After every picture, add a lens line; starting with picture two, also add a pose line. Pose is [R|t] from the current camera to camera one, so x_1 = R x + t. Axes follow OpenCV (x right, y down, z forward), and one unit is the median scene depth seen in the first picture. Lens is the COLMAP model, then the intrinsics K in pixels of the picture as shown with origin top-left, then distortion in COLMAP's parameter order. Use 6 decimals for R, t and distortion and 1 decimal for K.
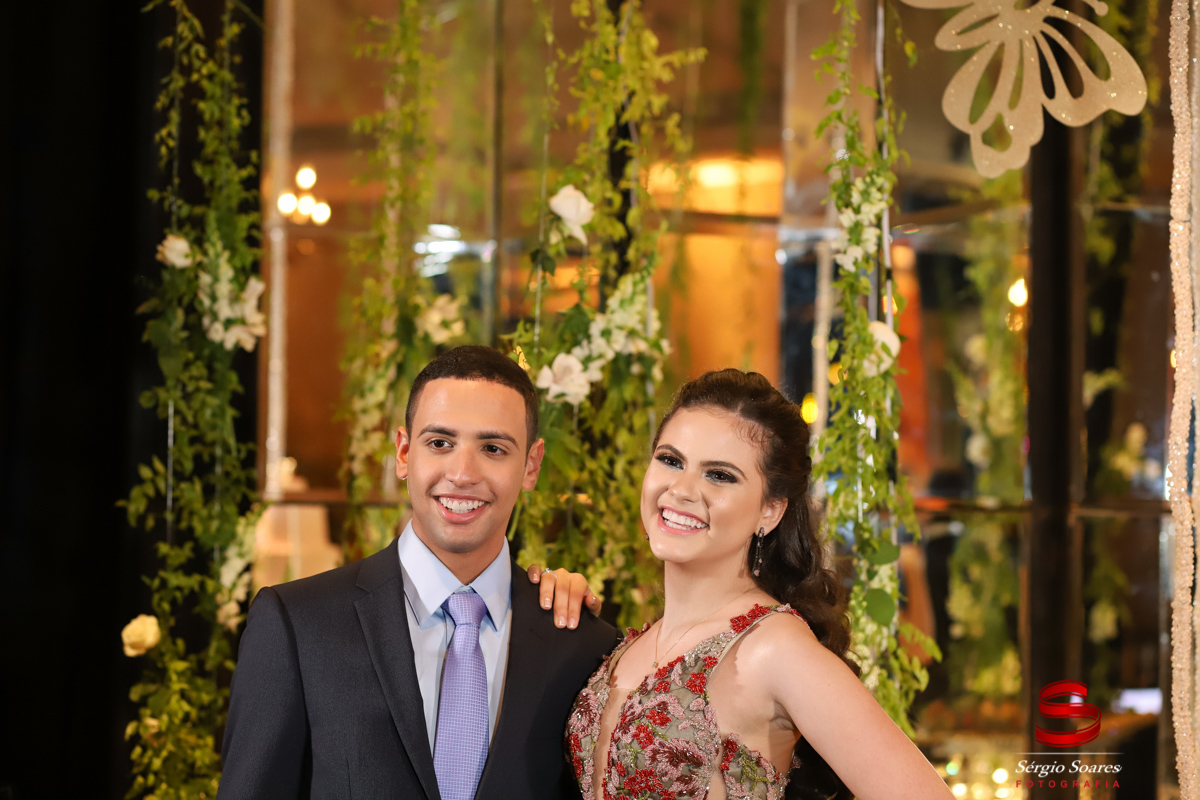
lens RADIAL K [[2859.6, 0, 597.7], [0, 2859.6, 432.1], [0, 0, 1]] dist [0.126904, 0.000000]
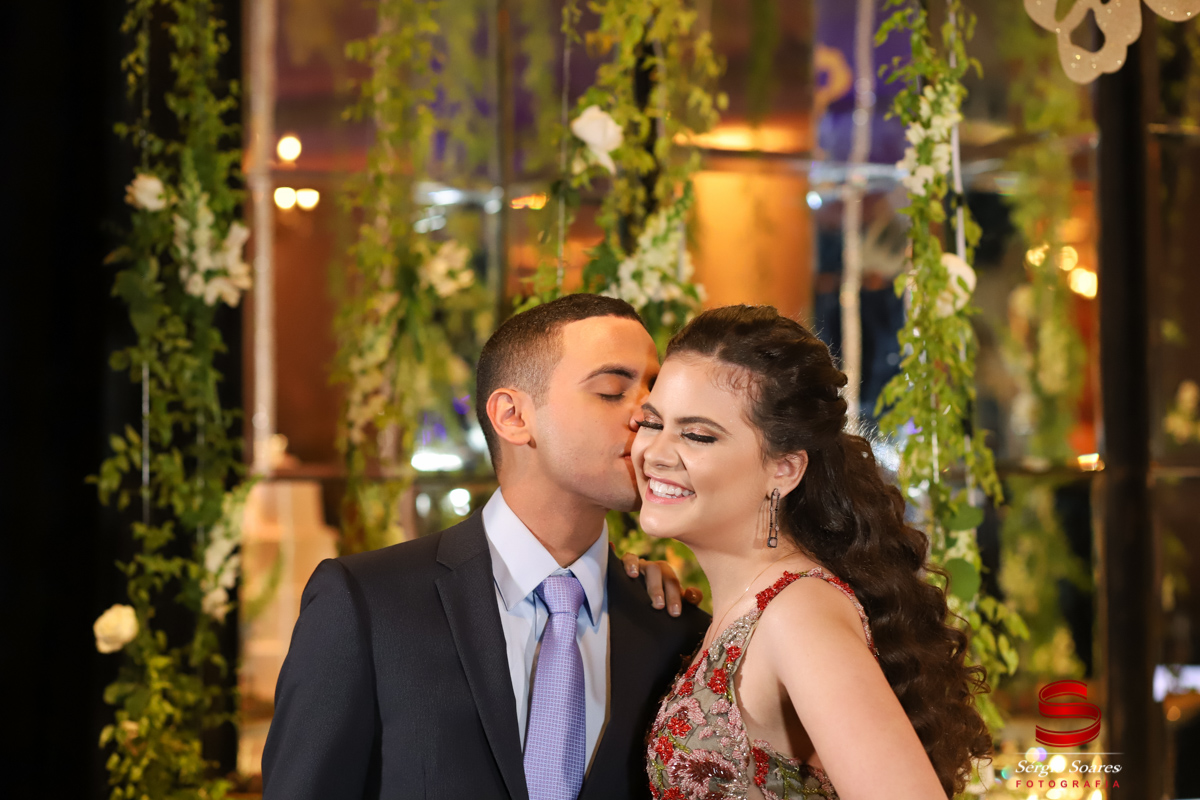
lens RADIAL K [[2859.6, 0, 600.7], [0, 2859.6, 400.8], [0, 0, 1]] dist [0.126904, 0.000000]
pose [[0.999803, -0.018984, 0.005807, -0.013750], [0.019018, 0.999802, -0.005824, 0.008732], [-0.005696, 0.005933, 0.999966, 0.114429]]
